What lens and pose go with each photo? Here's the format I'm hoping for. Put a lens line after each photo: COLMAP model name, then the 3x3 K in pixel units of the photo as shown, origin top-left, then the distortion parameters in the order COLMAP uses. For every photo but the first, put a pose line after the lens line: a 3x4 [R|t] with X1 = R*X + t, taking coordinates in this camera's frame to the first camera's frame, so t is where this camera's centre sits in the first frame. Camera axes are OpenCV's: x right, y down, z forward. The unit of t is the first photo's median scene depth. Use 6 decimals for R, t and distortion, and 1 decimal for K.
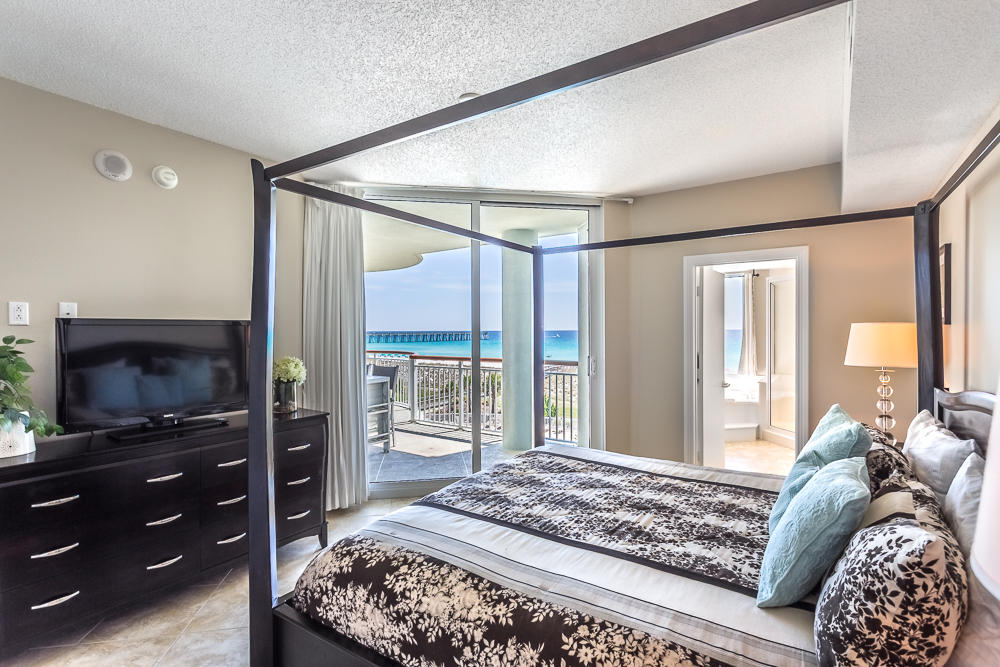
lens RADIAL K [[473.1, 0, 499.6], [0, 473.1, 330.6], [0, 0, 1]] dist [0.001043, 0.000644]
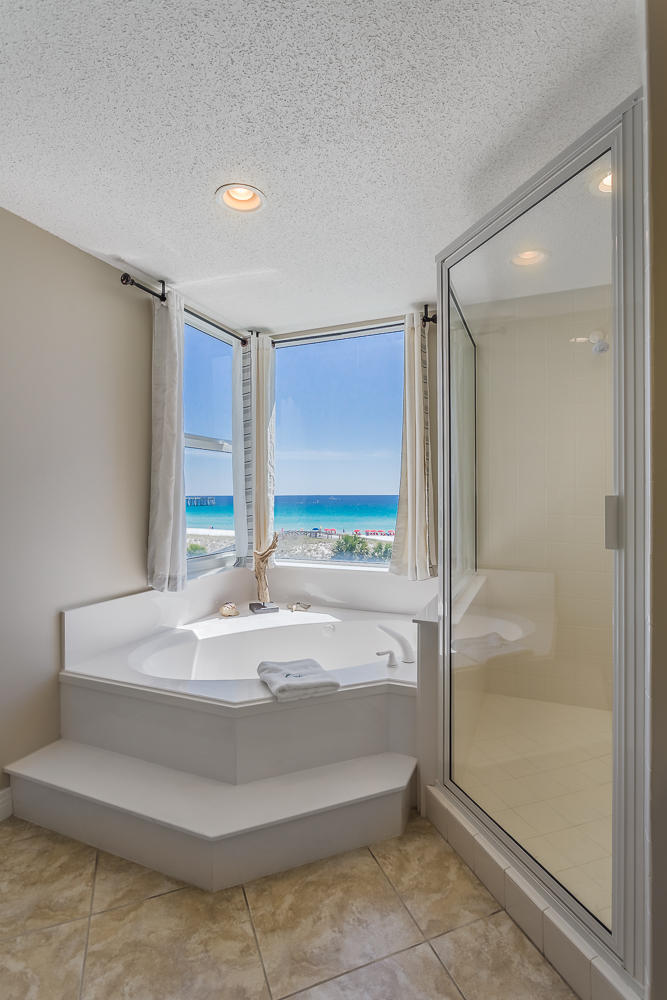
lens RADIAL K [[486.6, 0, 331.9], [0, 486.6, 496.3], [0, 0, 1]] dist [-0.003078, 0.000222]
pose [[0.980480, -0.005115, 0.196553, 0.431846], [0.005302, 0.999986, -0.000426, 0.031802], [-0.196548, 0.001460, 0.980493, 0.705730]]
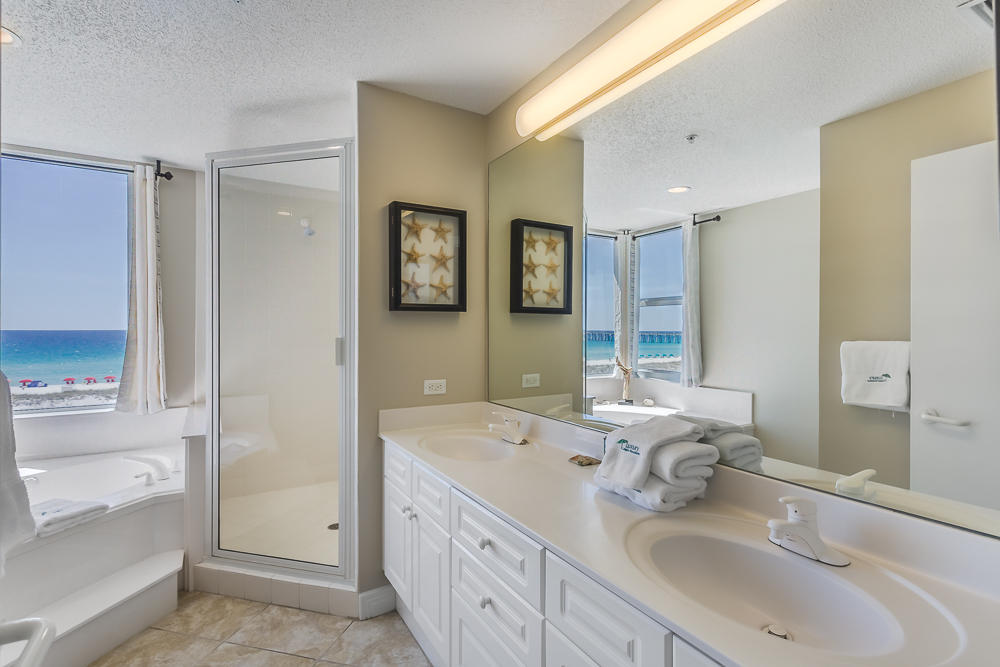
lens RADIAL K [[473.1, 0, 499.6], [0, 473.1, 330.6], [0, 0, 1]] dist [0.001043, 0.000644]
pose [[0.406878, -0.003122, 0.913477, 0.309613], [0.003739, 0.999991, 0.001752, 0.026925], [-0.913475, 0.002703, 0.406887, 0.621199]]
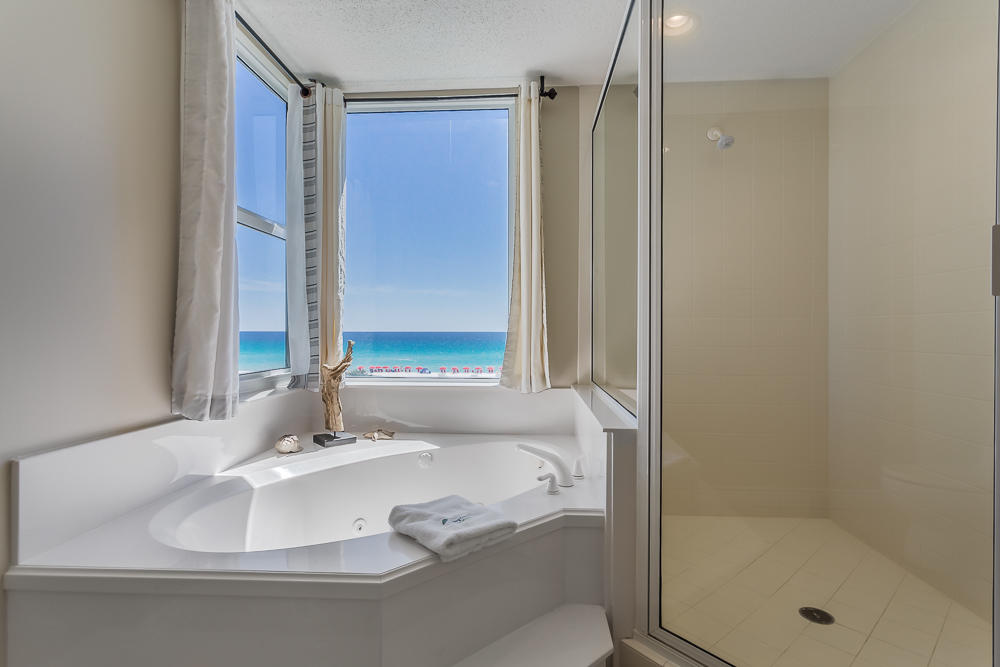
lens RADIAL K [[476.1, 0, 504.5], [0, 476.1, 332.3], [0, 0, 1]] dist [0.005600, 0.000248]
pose [[0.856185, -0.001015, 0.516668, 0.381770], [0.001485, 0.999999, -0.000496, 0.061330], [-0.516667, 0.001192, 0.856186, 0.816645]]
